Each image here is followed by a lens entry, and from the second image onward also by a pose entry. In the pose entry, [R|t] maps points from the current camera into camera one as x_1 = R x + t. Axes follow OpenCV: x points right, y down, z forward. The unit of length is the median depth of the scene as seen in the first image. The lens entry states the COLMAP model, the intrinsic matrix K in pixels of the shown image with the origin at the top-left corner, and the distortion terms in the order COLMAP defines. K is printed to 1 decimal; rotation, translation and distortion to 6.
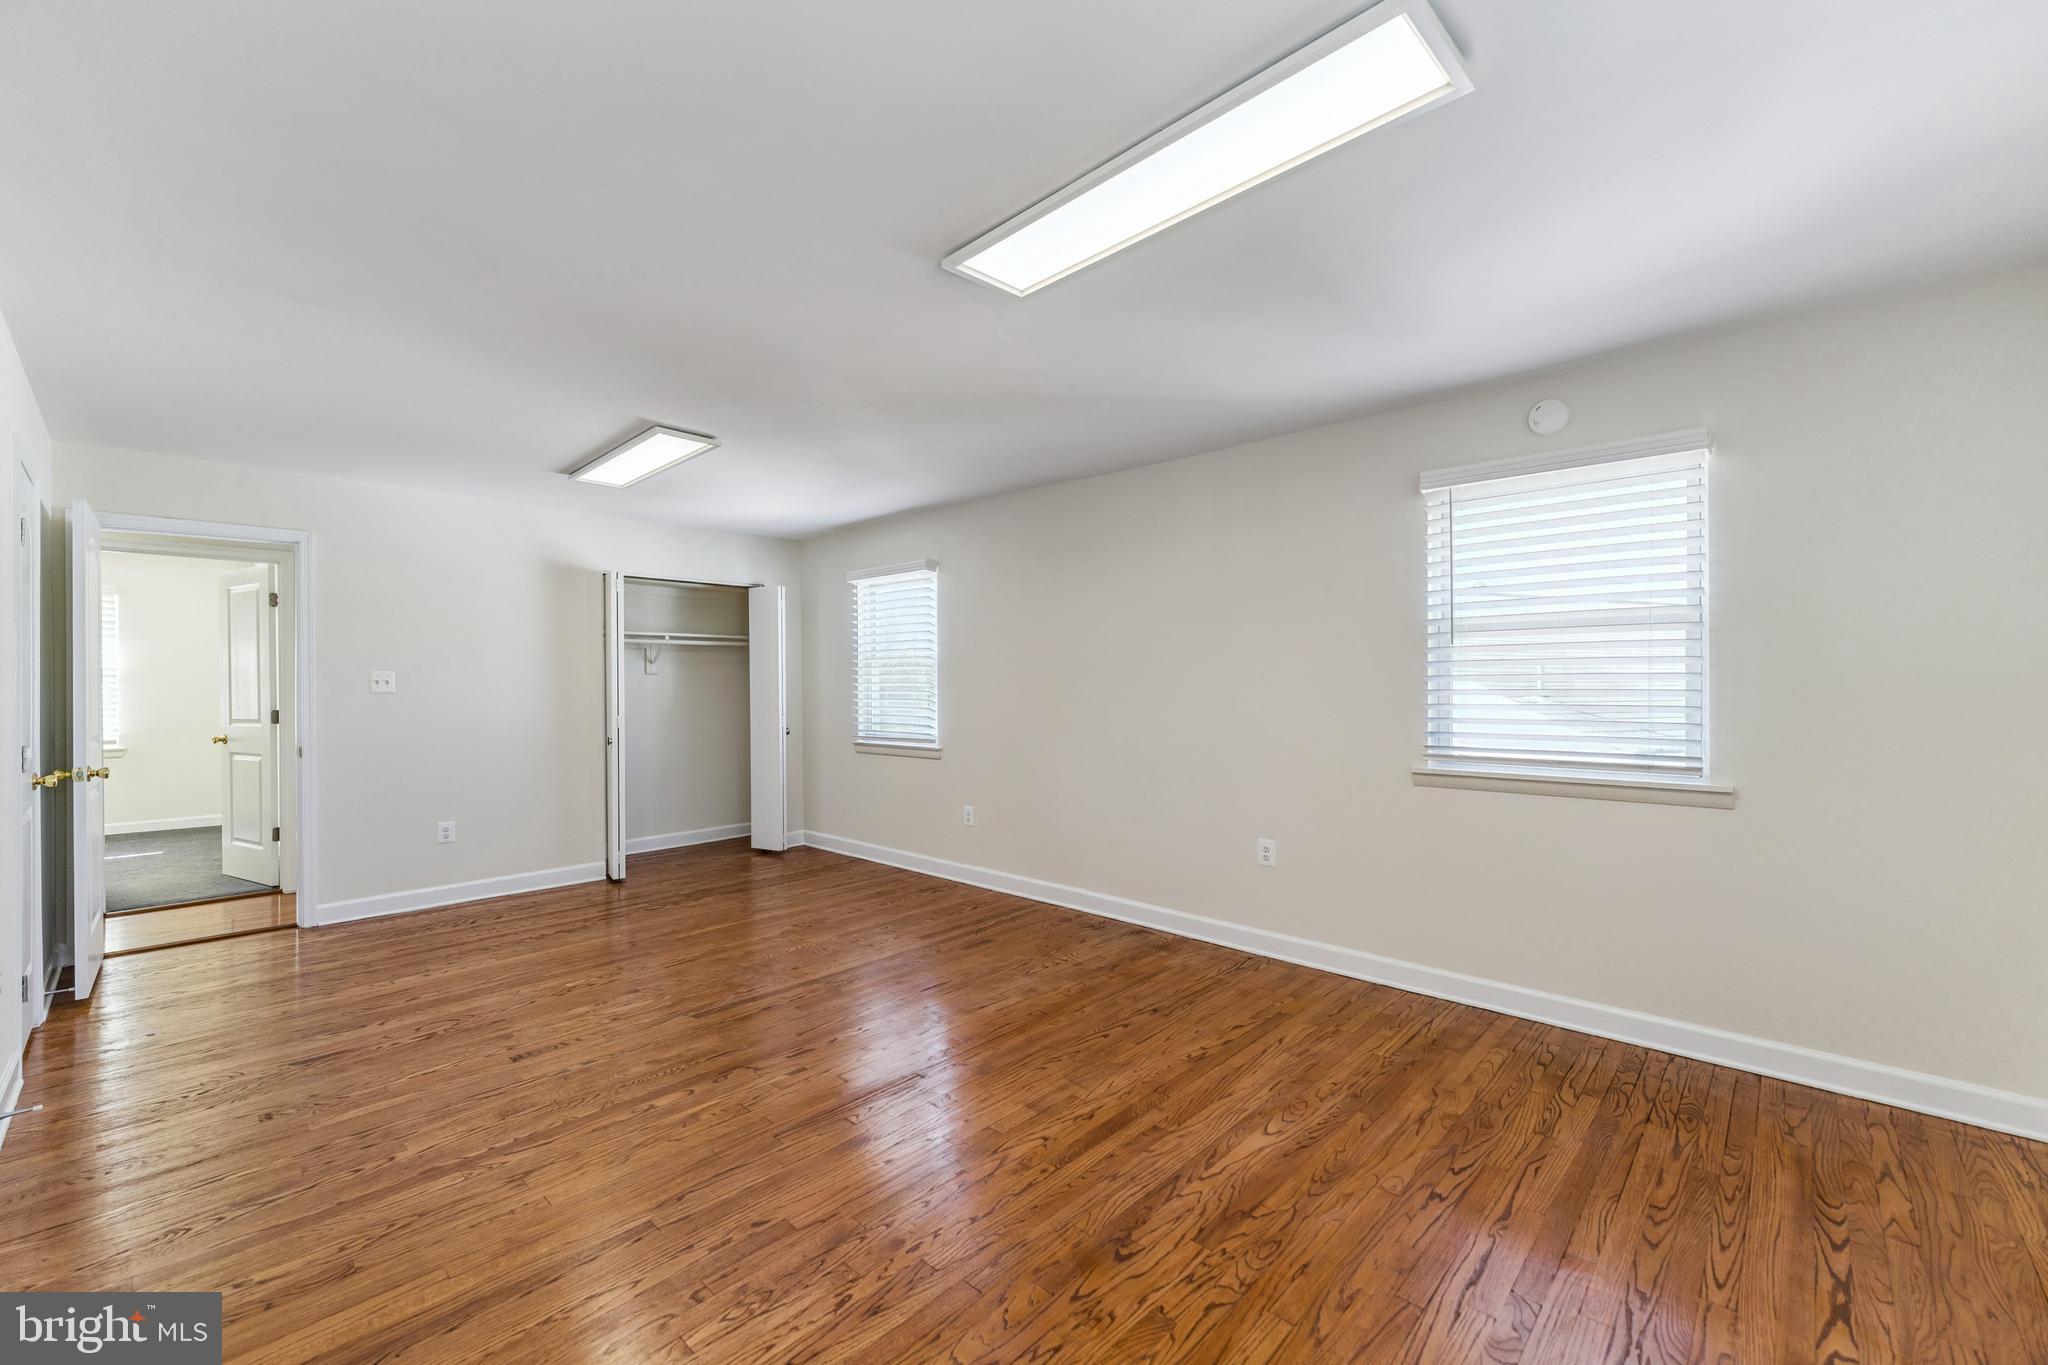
lens RADIAL K [[818.5, 0, 1019.4], [0, 818.5, 691.9], [0, 0, 1]] dist [-0.000237, 0.000109]
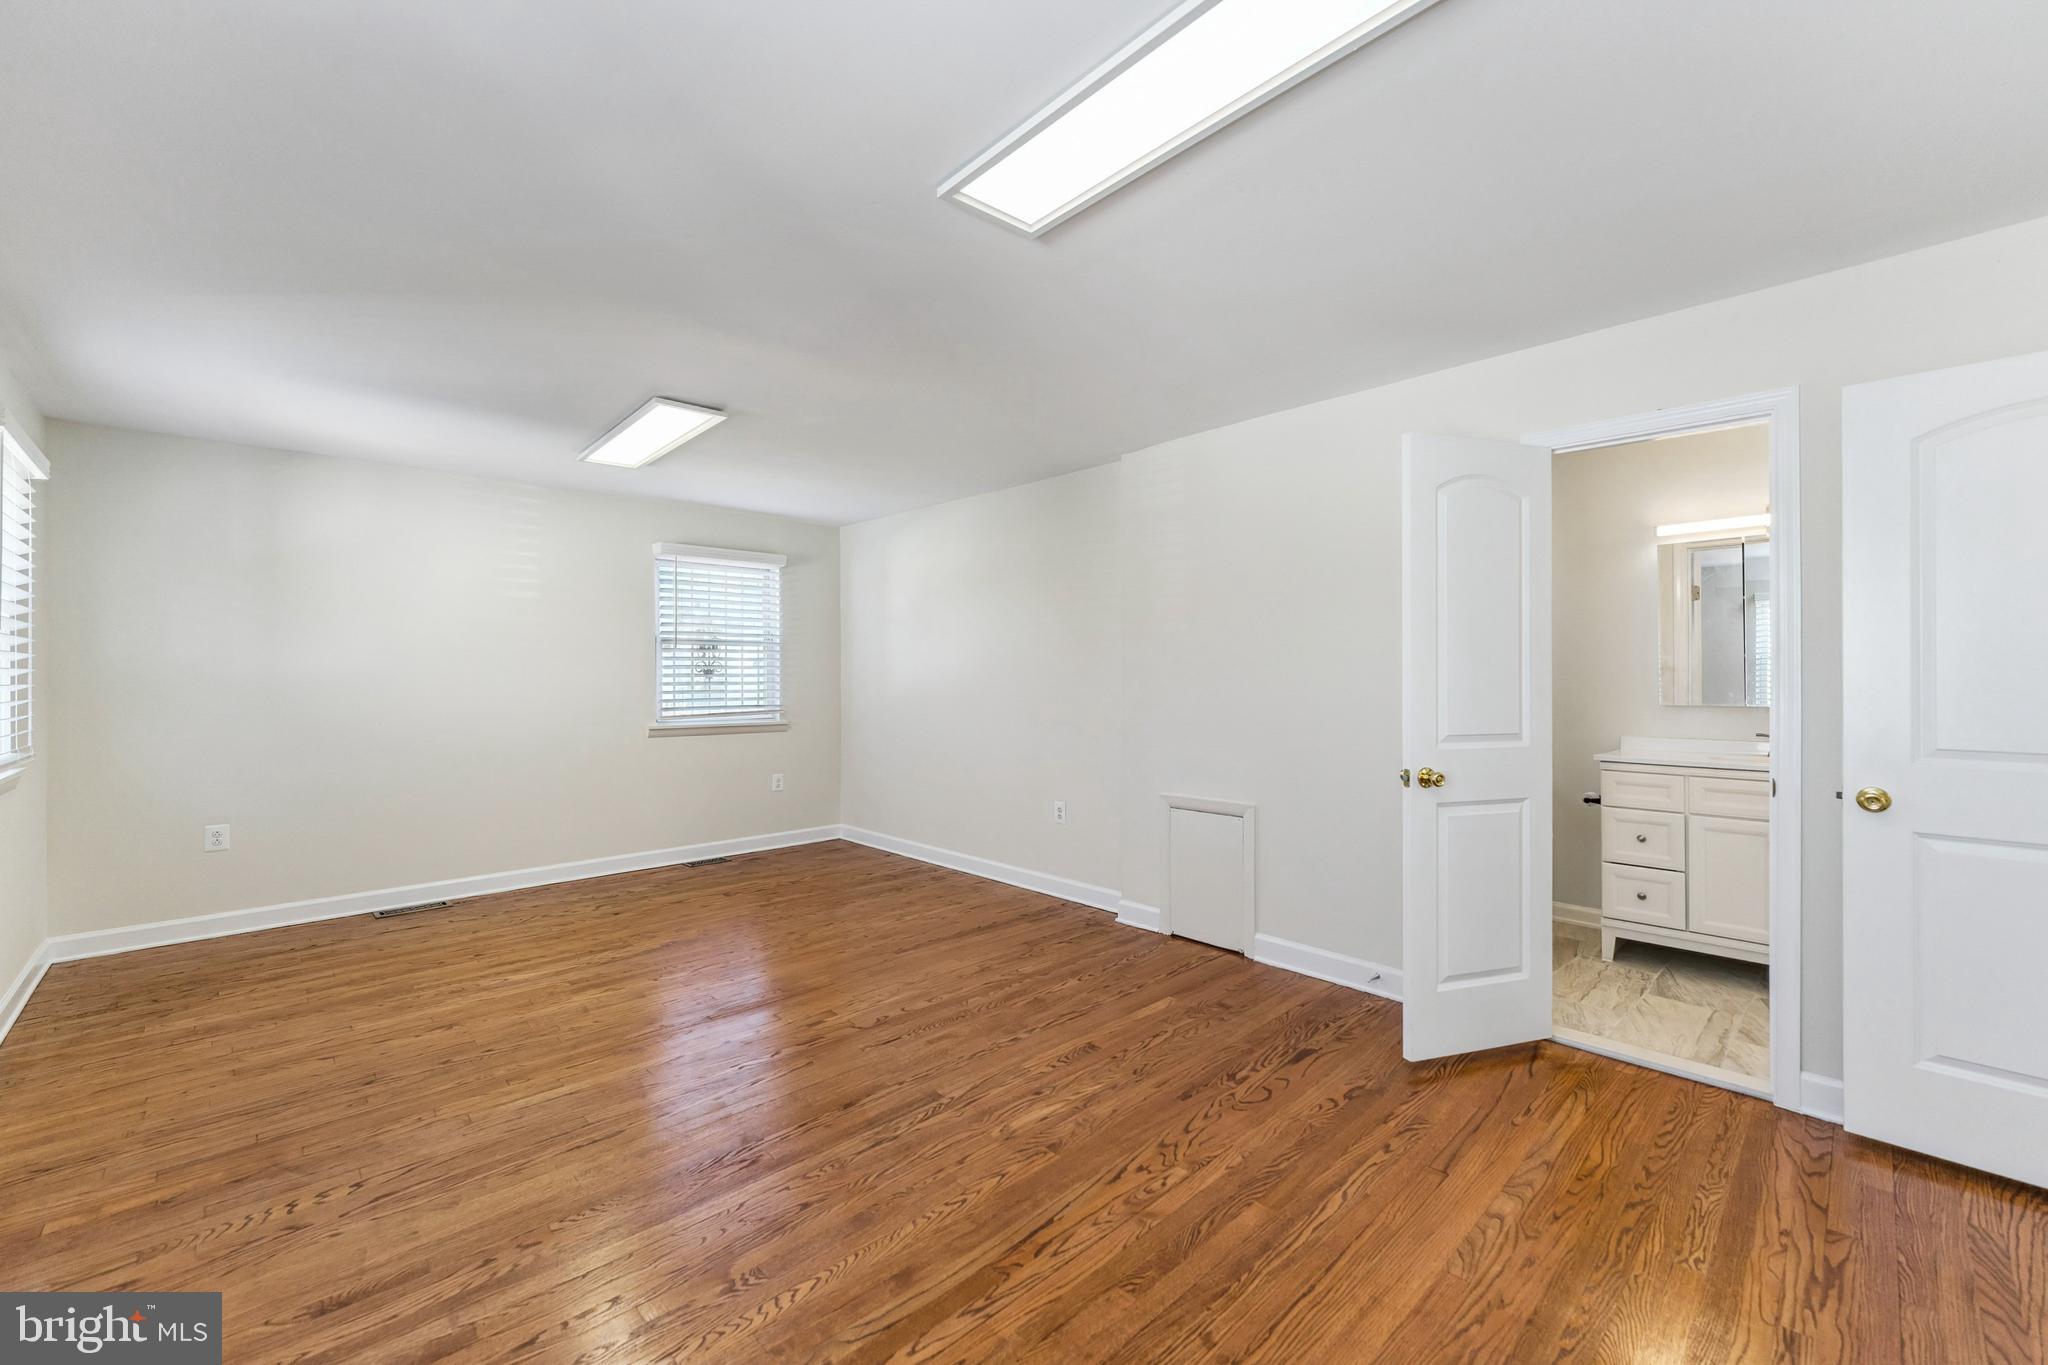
lens RADIAL K [[818.5, 0, 1019.4], [0, 818.5, 691.9], [0, 0, 1]] dist [-0.000237, 0.000109]
pose [[-0.998459, 0.007239, 0.055029, -0.627182], [0.008707, 0.999611, 0.026486, -0.010025], [-0.054815, 0.026925, -0.998133, 2.133118]]
